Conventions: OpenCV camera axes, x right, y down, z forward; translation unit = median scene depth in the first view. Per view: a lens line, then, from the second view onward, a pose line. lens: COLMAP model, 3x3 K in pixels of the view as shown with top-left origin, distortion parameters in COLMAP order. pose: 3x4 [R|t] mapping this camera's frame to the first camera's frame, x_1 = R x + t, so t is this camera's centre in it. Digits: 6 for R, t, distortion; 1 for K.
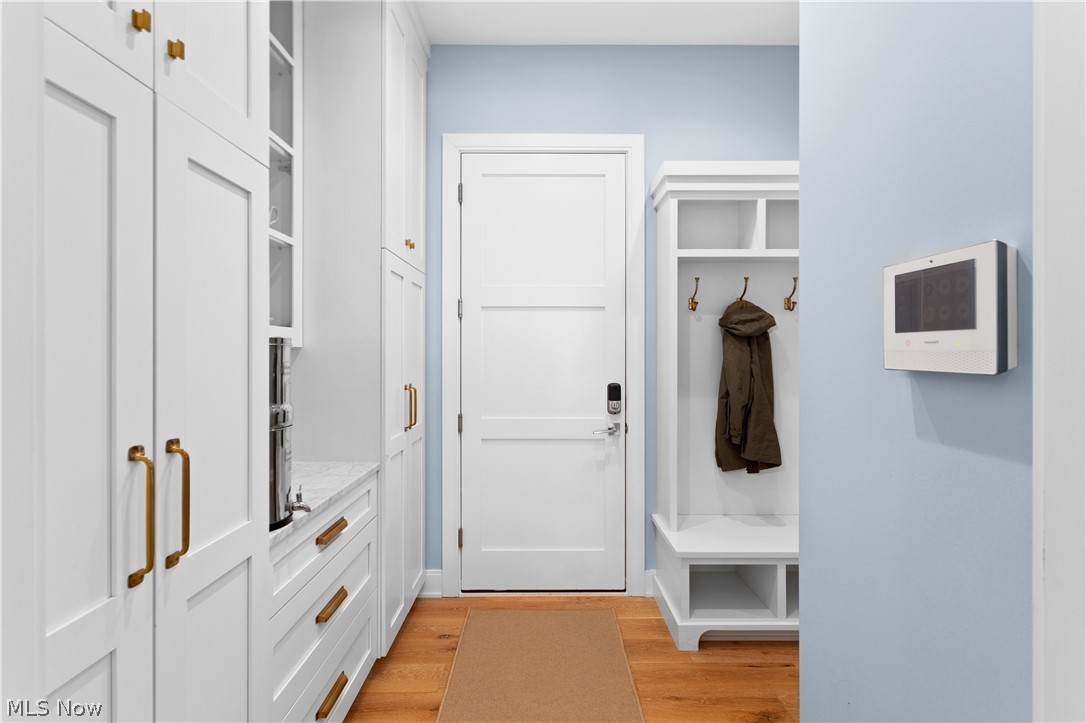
lens RADIAL K [[527.3, 0, 540.8], [0, 527.3, 348.2], [0, 0, 1]] dist [0.001608, -0.000272]
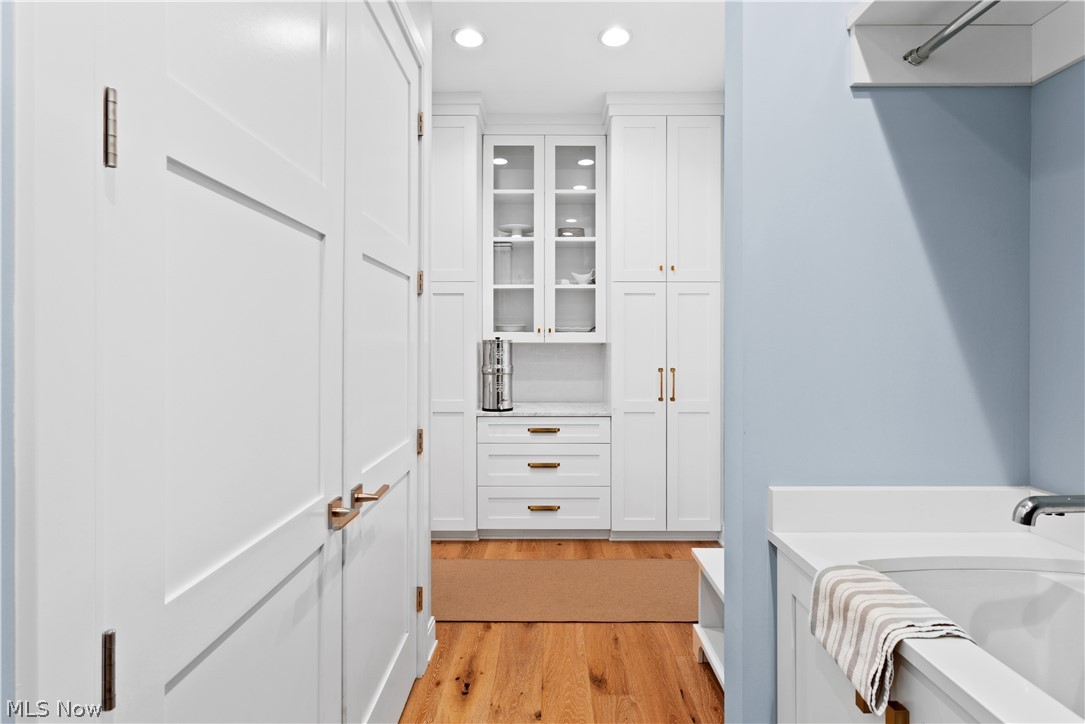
lens RADIAL K [[526.8, 0, 540.3], [0, 526.8, 348.7], [0, 0, 1]] dist [0.001608, -0.000272]
pose [[-0.006741, 0.006419, -0.999957, 1.417556], [0.008687, 0.999942, 0.006361, 0.006945], [0.999940, -0.008643, -0.006796, 0.837114]]
